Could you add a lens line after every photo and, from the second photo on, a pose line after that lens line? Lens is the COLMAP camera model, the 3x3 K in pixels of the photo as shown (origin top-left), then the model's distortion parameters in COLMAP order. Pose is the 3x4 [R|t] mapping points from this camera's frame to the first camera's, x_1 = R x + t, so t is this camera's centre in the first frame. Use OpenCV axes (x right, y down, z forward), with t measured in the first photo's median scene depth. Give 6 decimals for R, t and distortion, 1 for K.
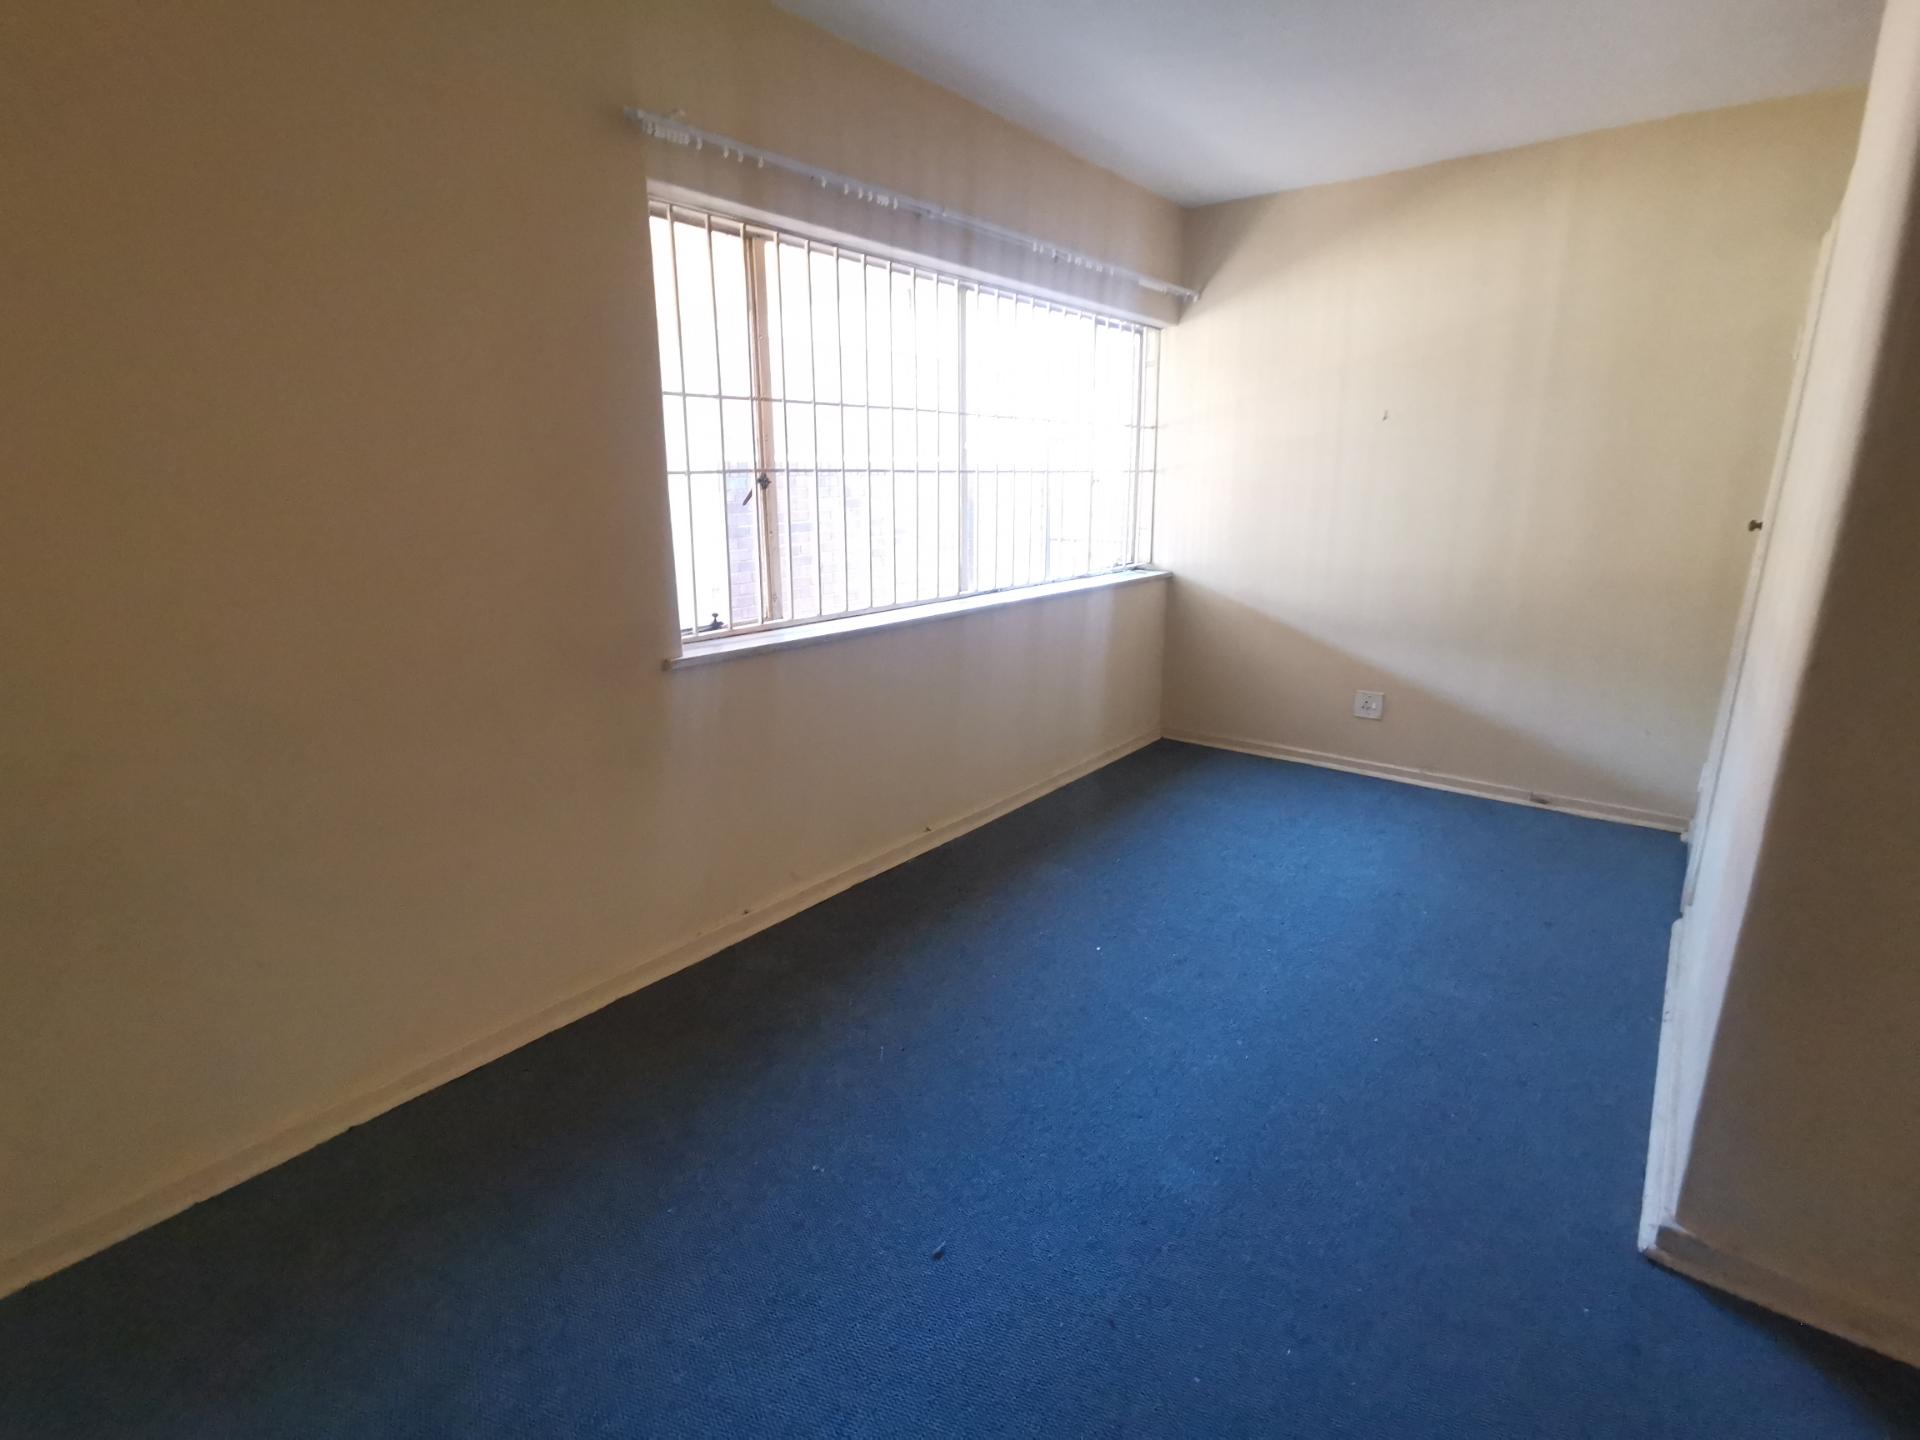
lens RADIAL K [[934.9, 0, 959.9], [0, 934.9, 722.7], [0, 0, 1]] dist [-0.021781, 0.018893]
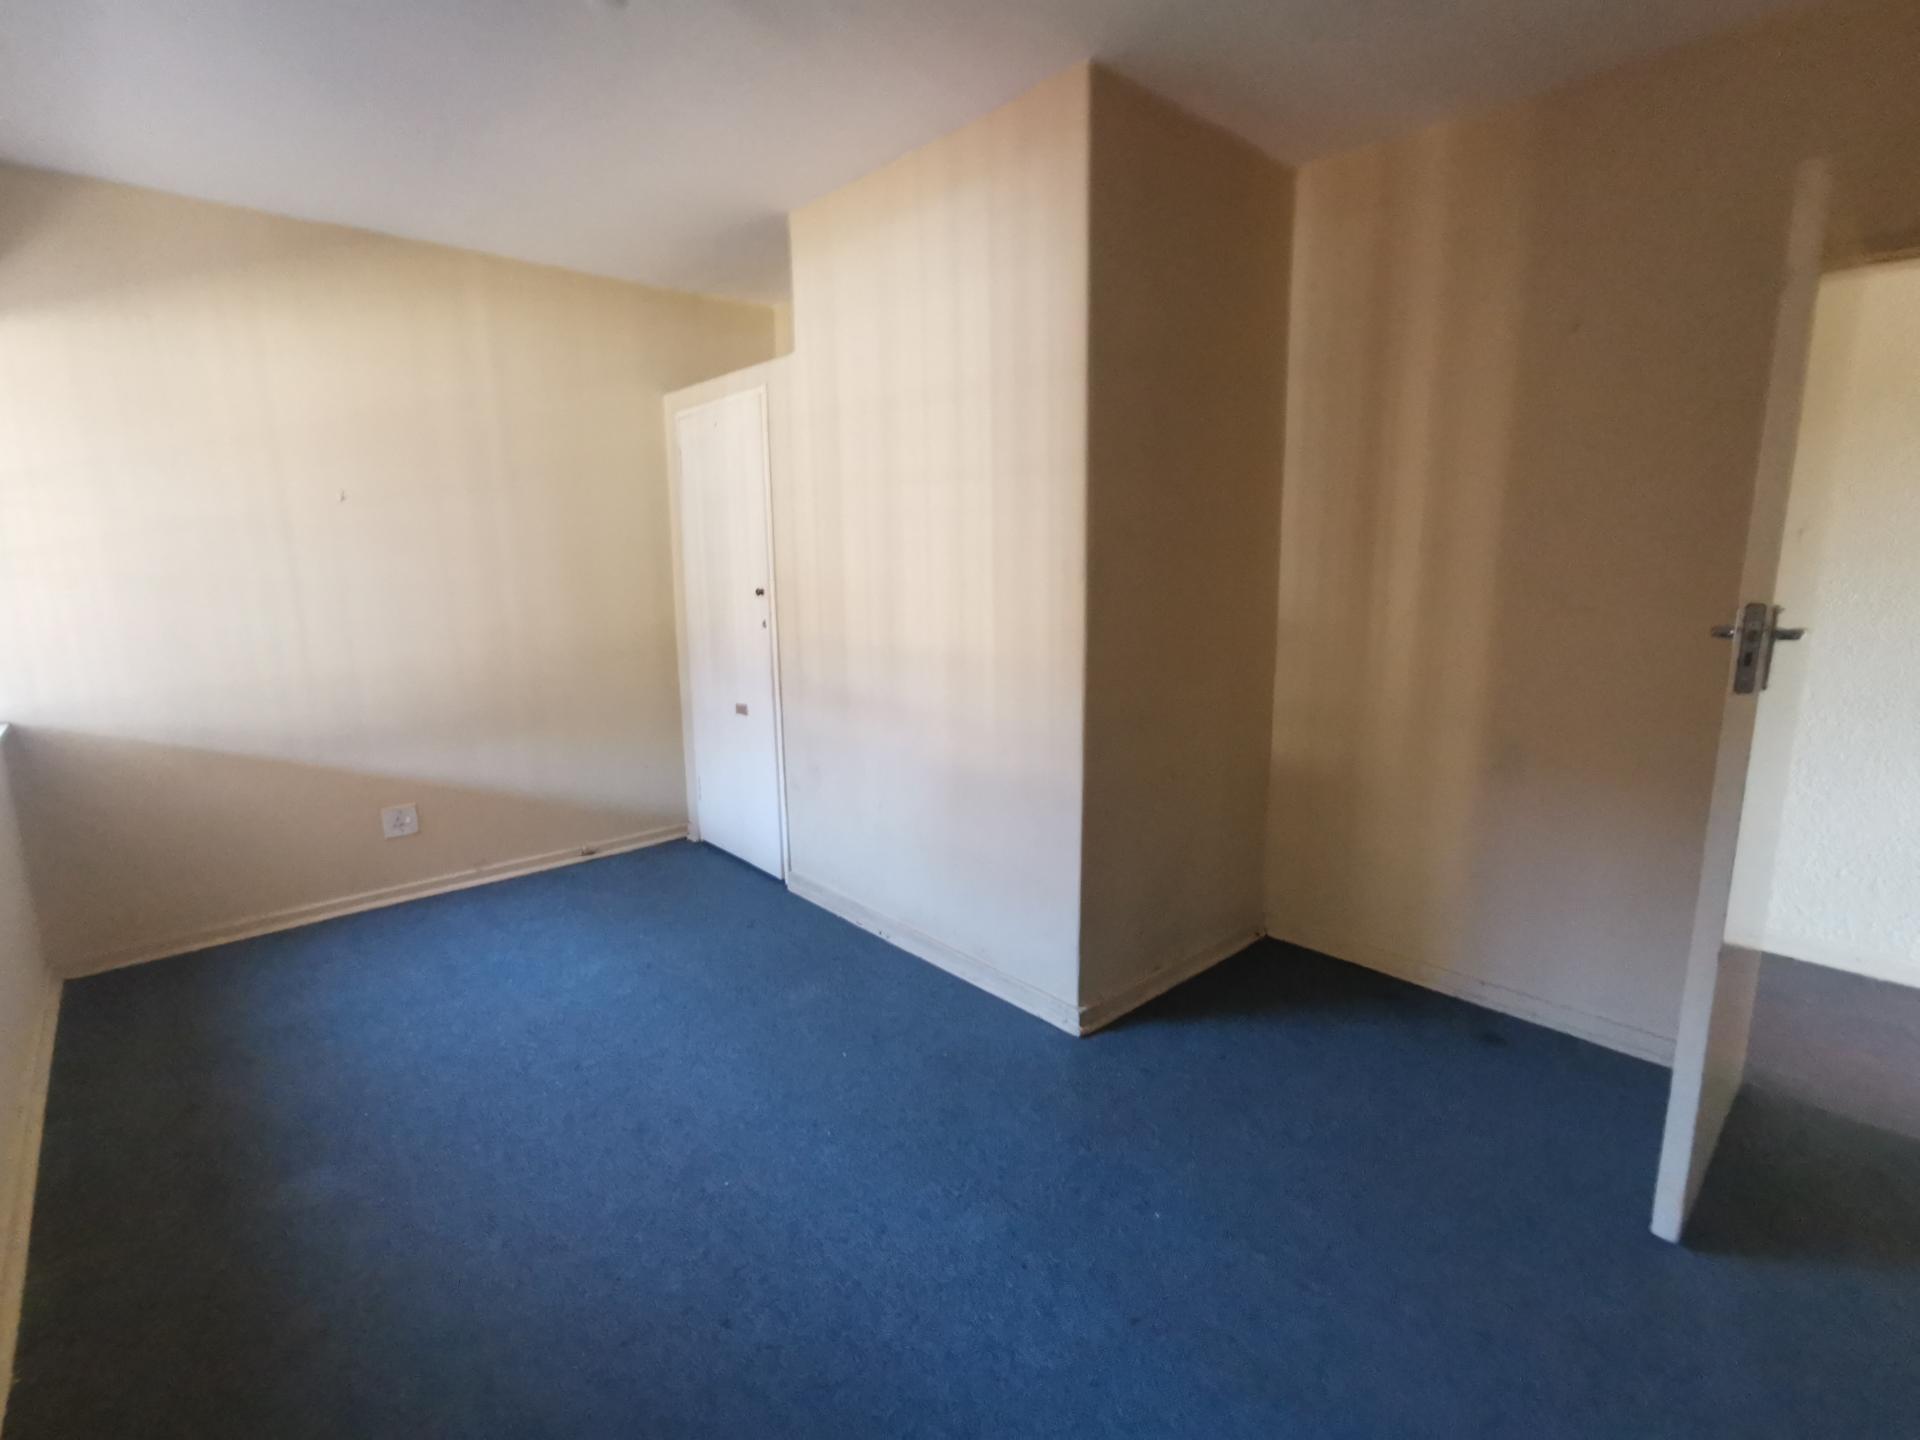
lens RADIAL K [[934.9, 0, 958.5], [0, 934.9, 712.0], [0, 0, 1]] dist [-0.021781, 0.018893]
pose [[0.175070, -0.172054, 0.969406, -0.309059], [0.274177, 0.954183, 0.119837, -0.081240], [-0.945610, 0.244809, 0.214222, 0.310040]]
